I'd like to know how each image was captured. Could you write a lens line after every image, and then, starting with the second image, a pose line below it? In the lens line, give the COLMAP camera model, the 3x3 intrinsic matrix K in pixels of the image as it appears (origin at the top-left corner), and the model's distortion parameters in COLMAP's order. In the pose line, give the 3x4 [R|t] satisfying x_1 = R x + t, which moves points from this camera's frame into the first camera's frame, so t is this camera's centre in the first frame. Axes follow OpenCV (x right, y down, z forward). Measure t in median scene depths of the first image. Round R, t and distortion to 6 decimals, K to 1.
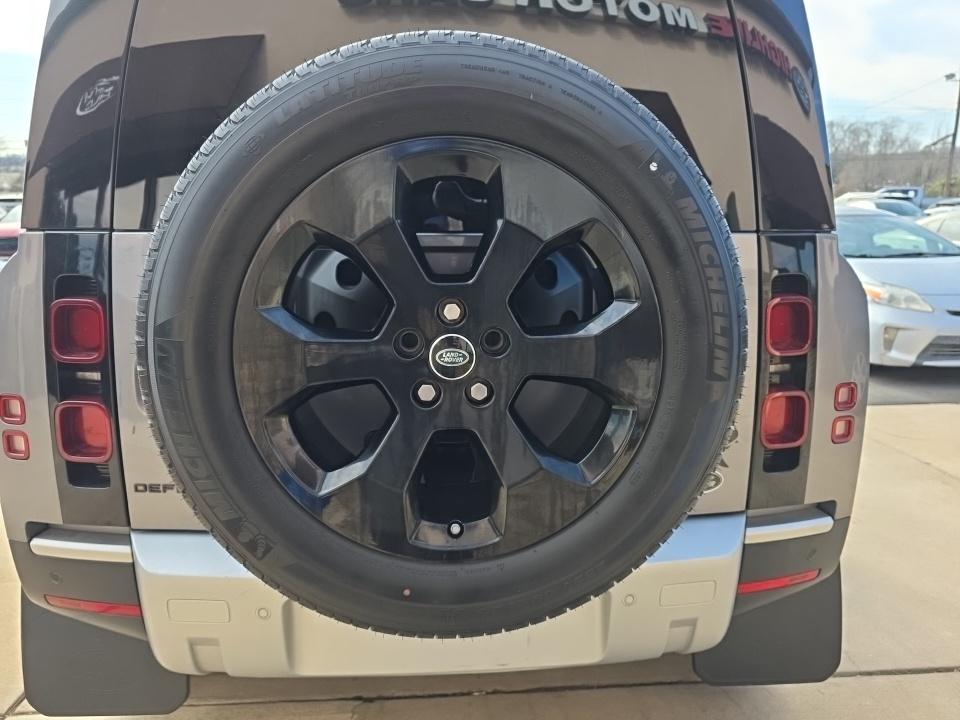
lens RADIAL K [[704.7, 0, 480.0], [0, 704.7, 360.0], [0, 0, 1]] dist [0.011491, 0.001706]
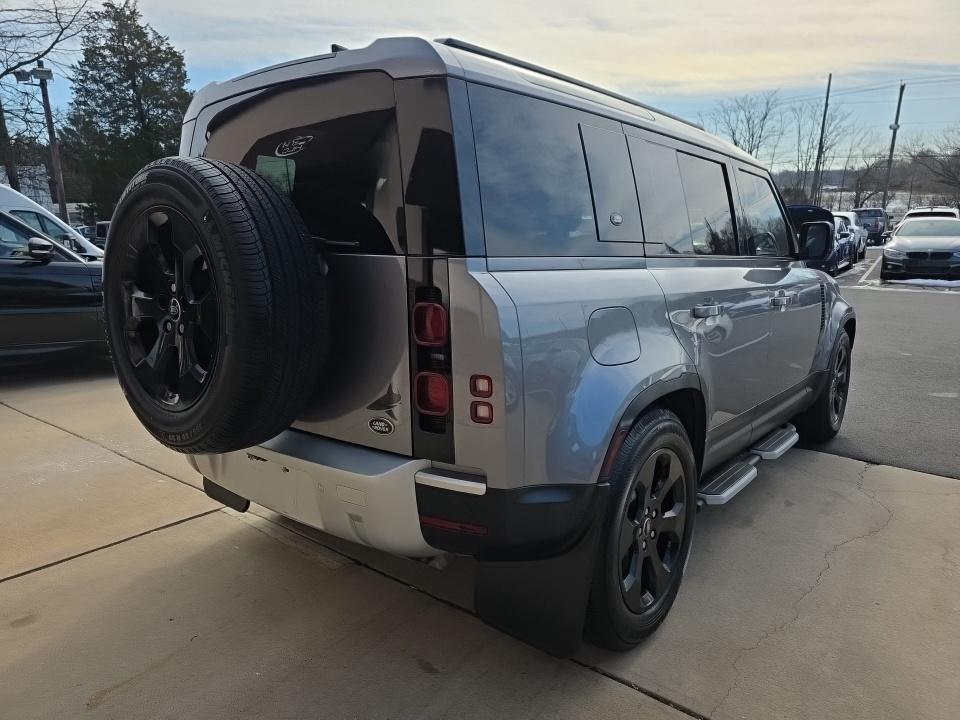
lens RADIAL K [[704.7, 0, 480.0], [0, 704.7, 360.0], [0, 0, 1]] dist [0.011491, 0.001706]
pose [[0.700208, 0.112638, -0.704998, 1.007250], [-0.142574, 0.989646, 0.016512, -0.010495], [0.699558, 0.088953, 0.709017, 0.070684]]
